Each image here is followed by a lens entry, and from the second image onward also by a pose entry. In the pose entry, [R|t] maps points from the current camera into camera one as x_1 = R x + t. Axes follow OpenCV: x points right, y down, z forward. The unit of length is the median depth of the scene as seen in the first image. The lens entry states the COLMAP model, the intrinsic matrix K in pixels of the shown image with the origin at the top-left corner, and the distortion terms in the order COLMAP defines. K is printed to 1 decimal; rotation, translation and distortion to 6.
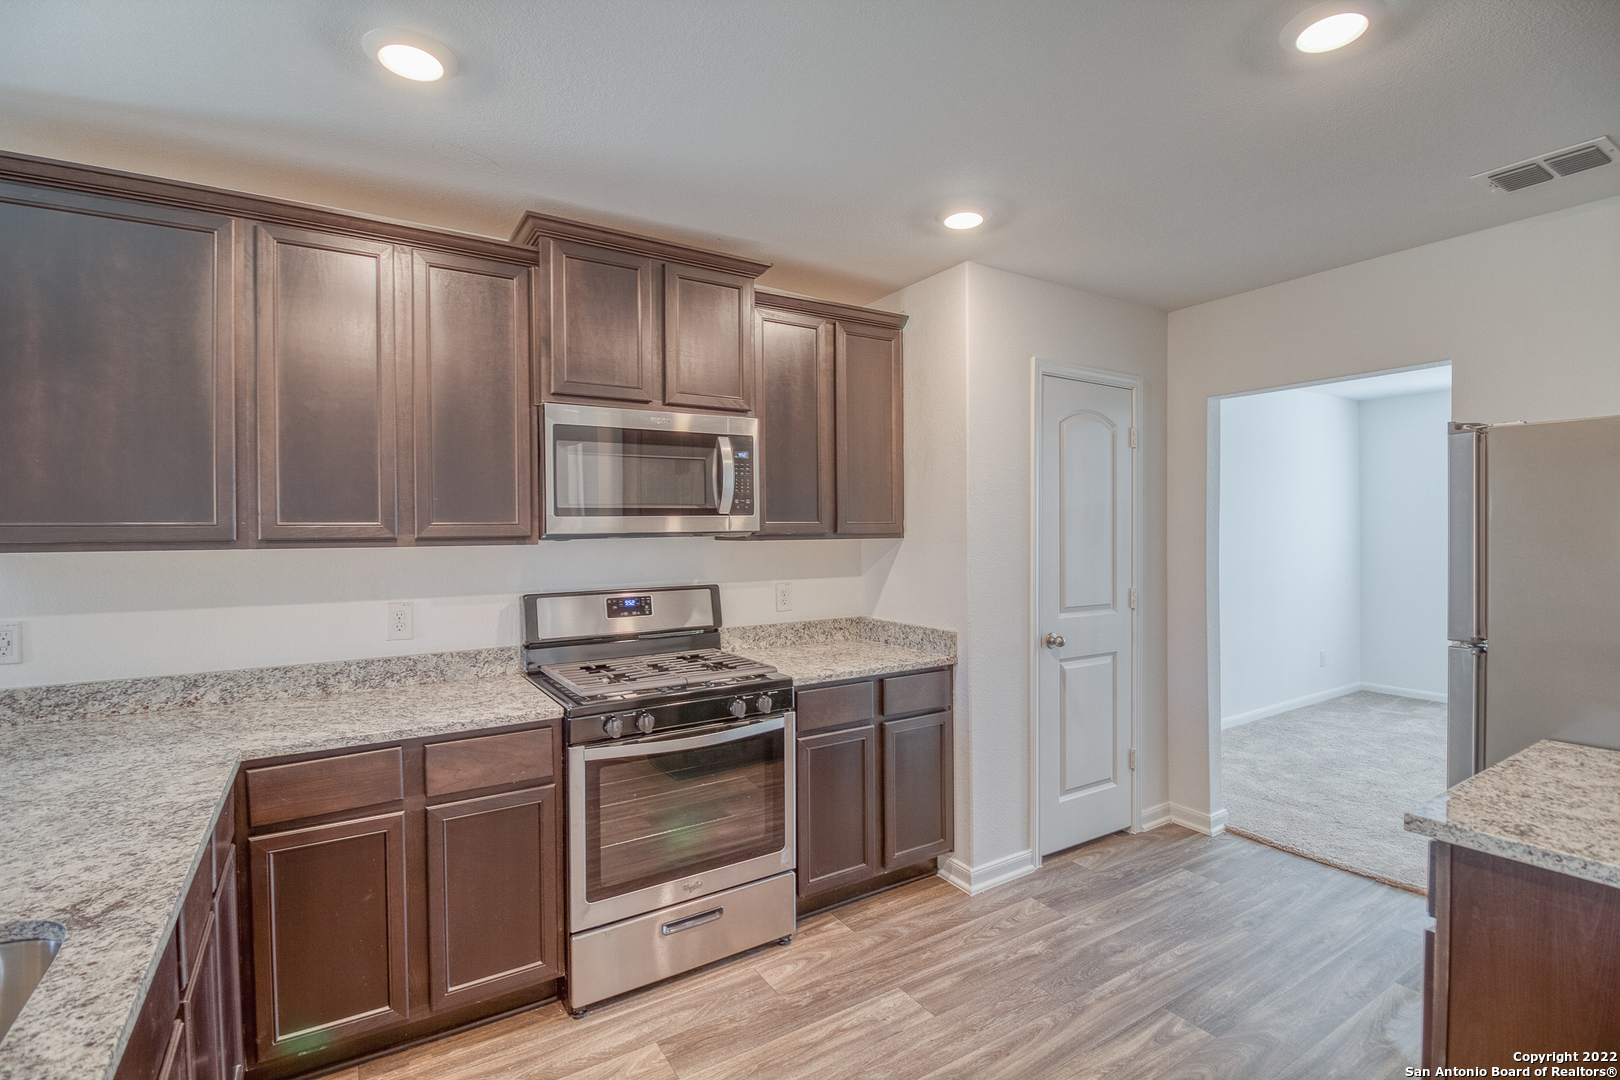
lens RADIAL K [[747.6, 0, 815.1], [0, 747.6, 534.2], [0, 0, 1]] dist [-0.002524, -0.011329]
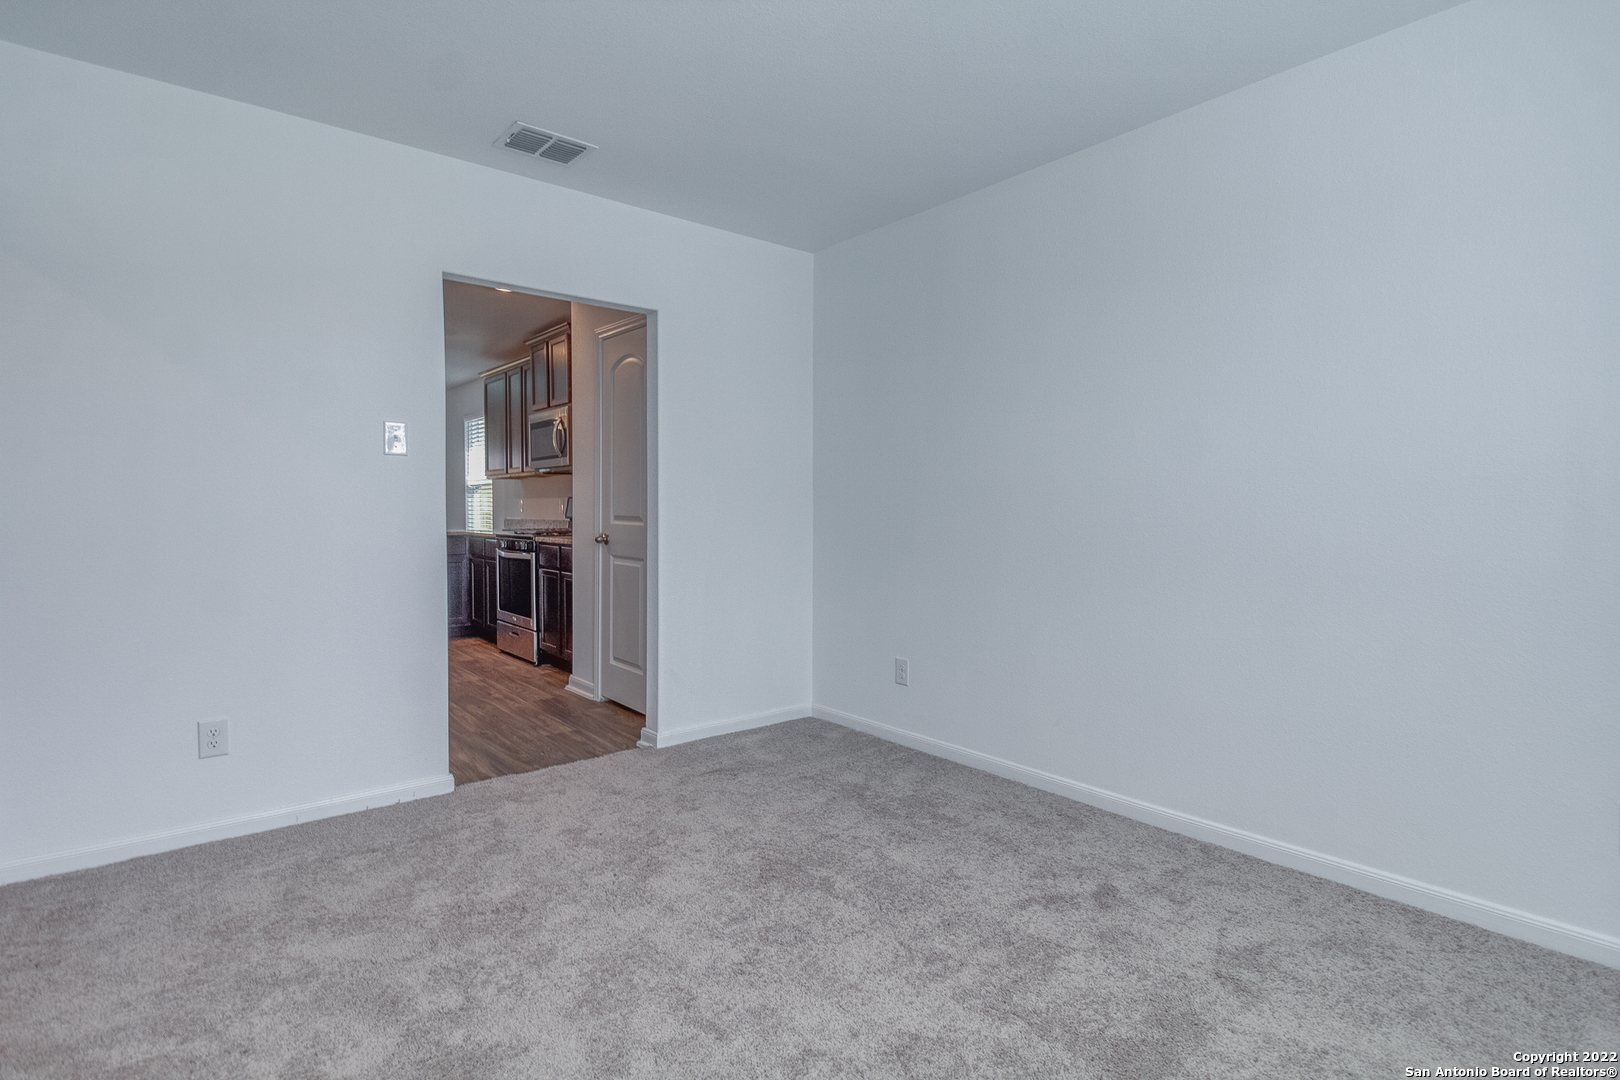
lens RADIAL K [[845.9, 0, 816.8], [0, 845.9, 535.4], [0, 0, 1]] dist [0.001290, -0.009801]
pose [[0.102375, 0.040970, -0.993902, 2.165062], [-0.008738, 0.999150, 0.040286, 0.084246], [0.994707, 0.004560, 0.102646, 1.421606]]
